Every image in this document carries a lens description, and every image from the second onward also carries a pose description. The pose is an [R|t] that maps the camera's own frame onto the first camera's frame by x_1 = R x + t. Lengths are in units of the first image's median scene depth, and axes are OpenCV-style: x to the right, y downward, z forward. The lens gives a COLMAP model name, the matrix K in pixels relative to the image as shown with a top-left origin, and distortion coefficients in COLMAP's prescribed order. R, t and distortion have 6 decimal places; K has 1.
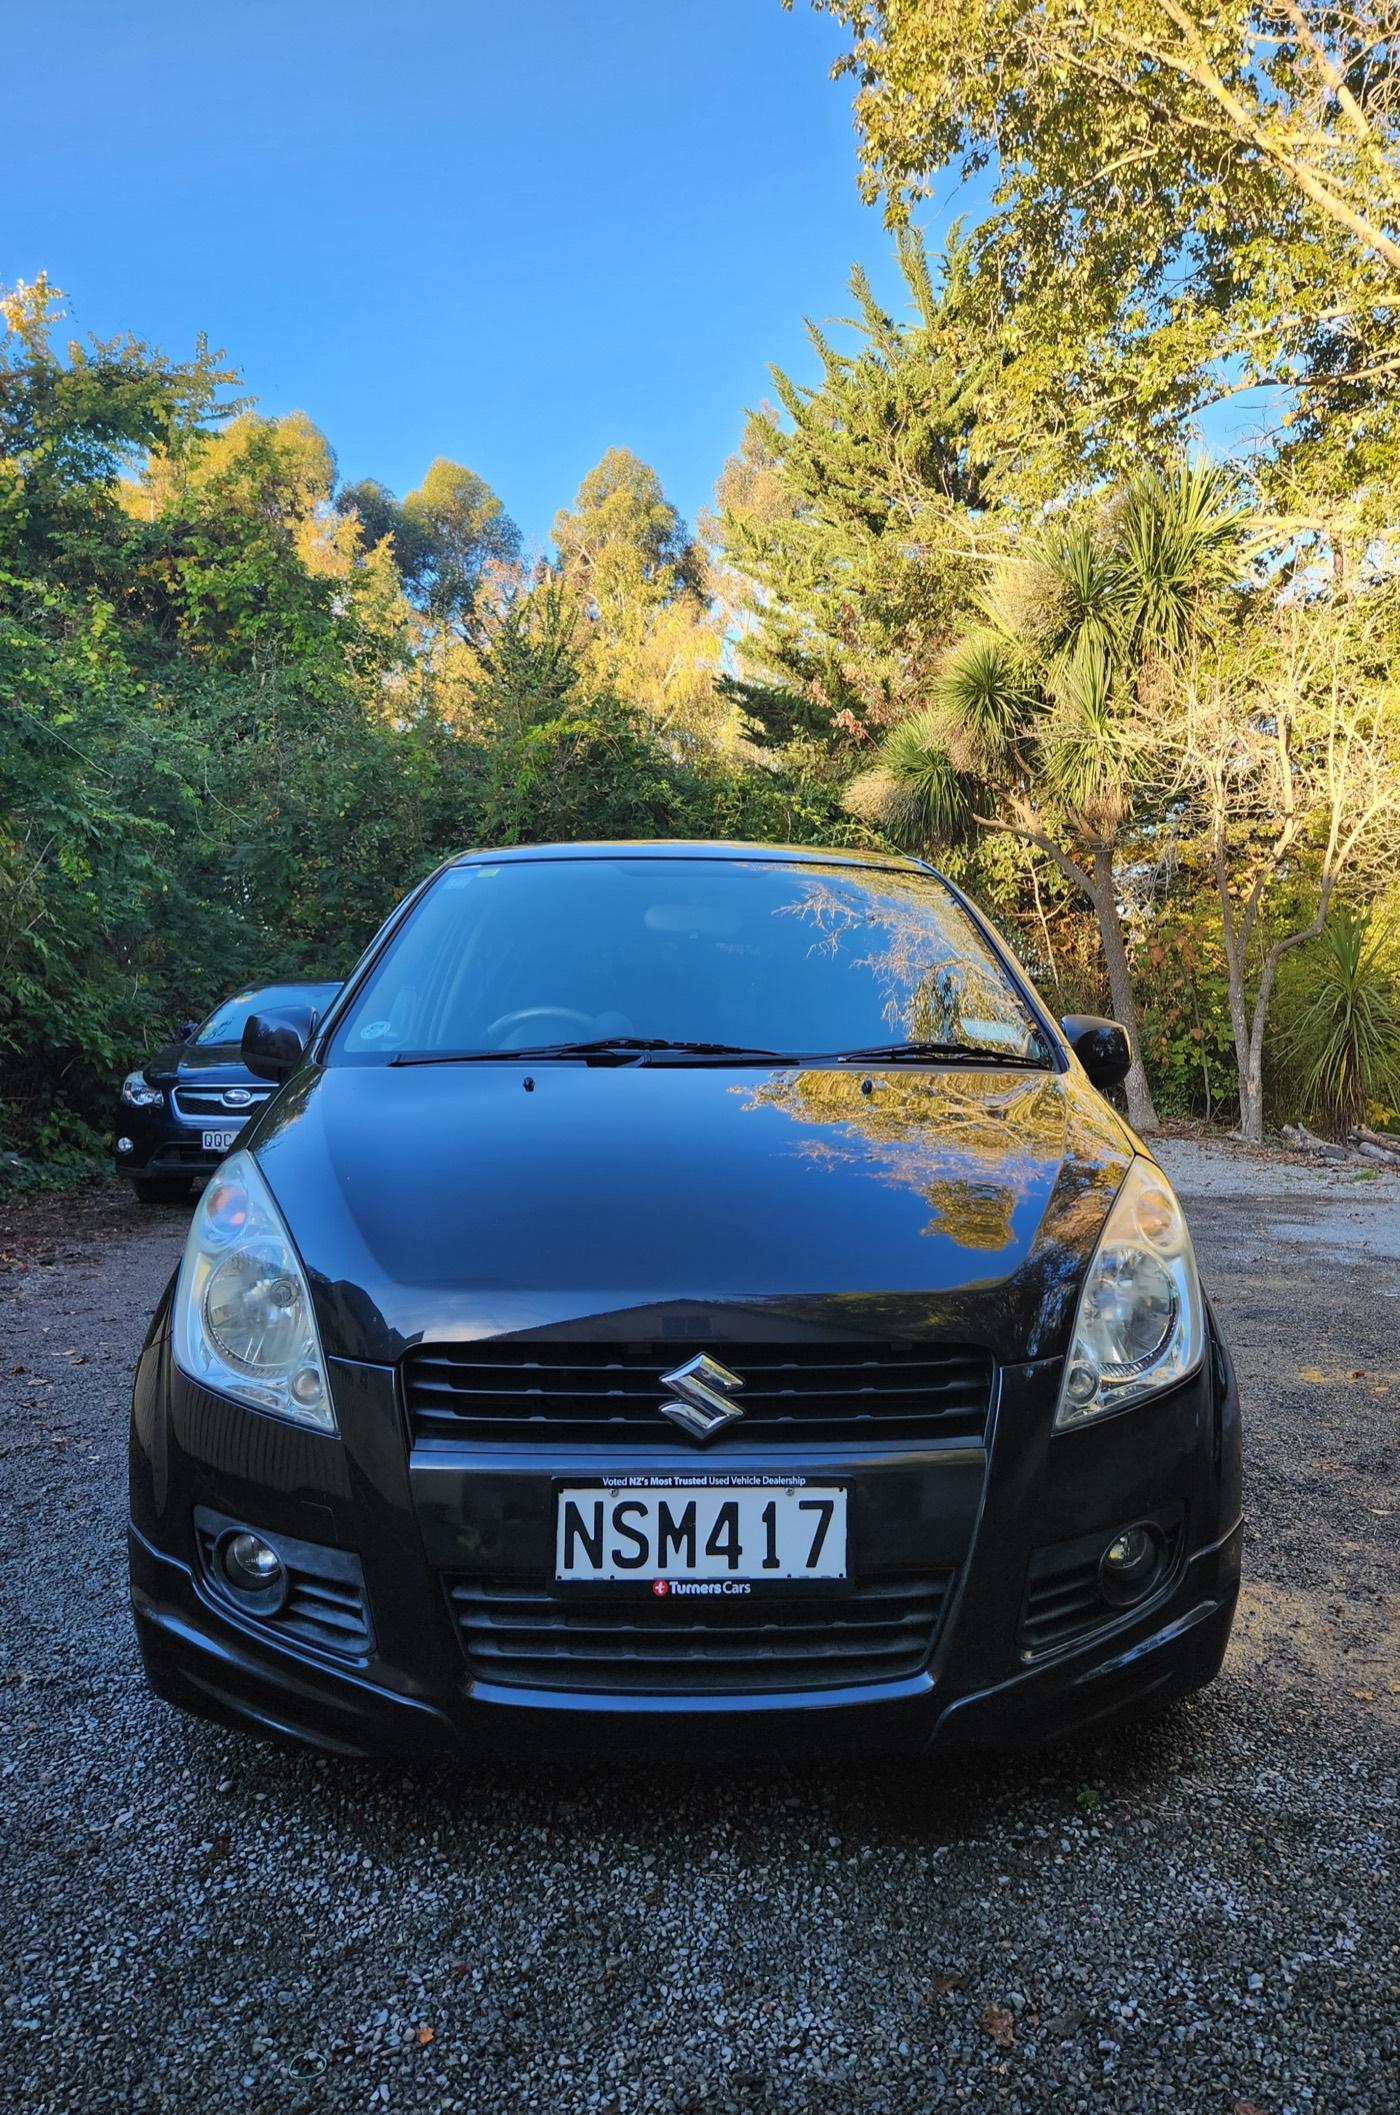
lens RADIAL K [[1413.6, 0, 700.0], [0, 1413.6, 1057.5], [0, 0, 1]] dist [0.043087, -0.000263]
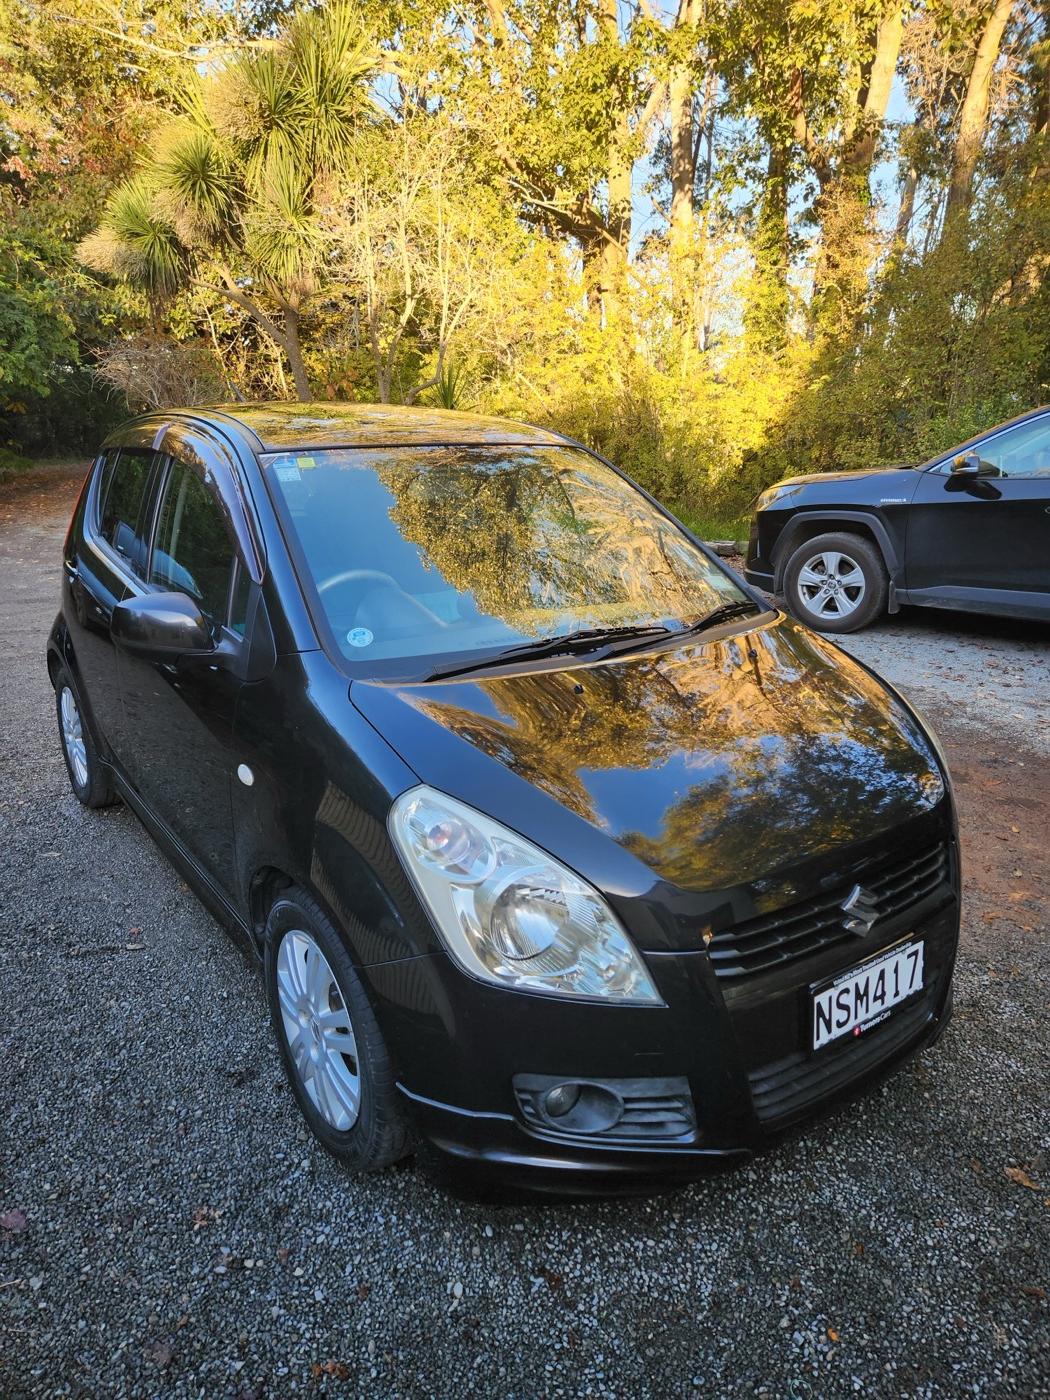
lens RADIAL K [[923.3, 0, 525.0], [0, 923.3, 700.0], [0, 0, 1]] dist [0.072795, -0.059262]
pose [[0.839023, -0.163379, 0.518986, -0.437853], [0.020401, 0.962628, 0.270058, -0.147285], [-0.543713, -0.215997, 0.811001, 0.226934]]
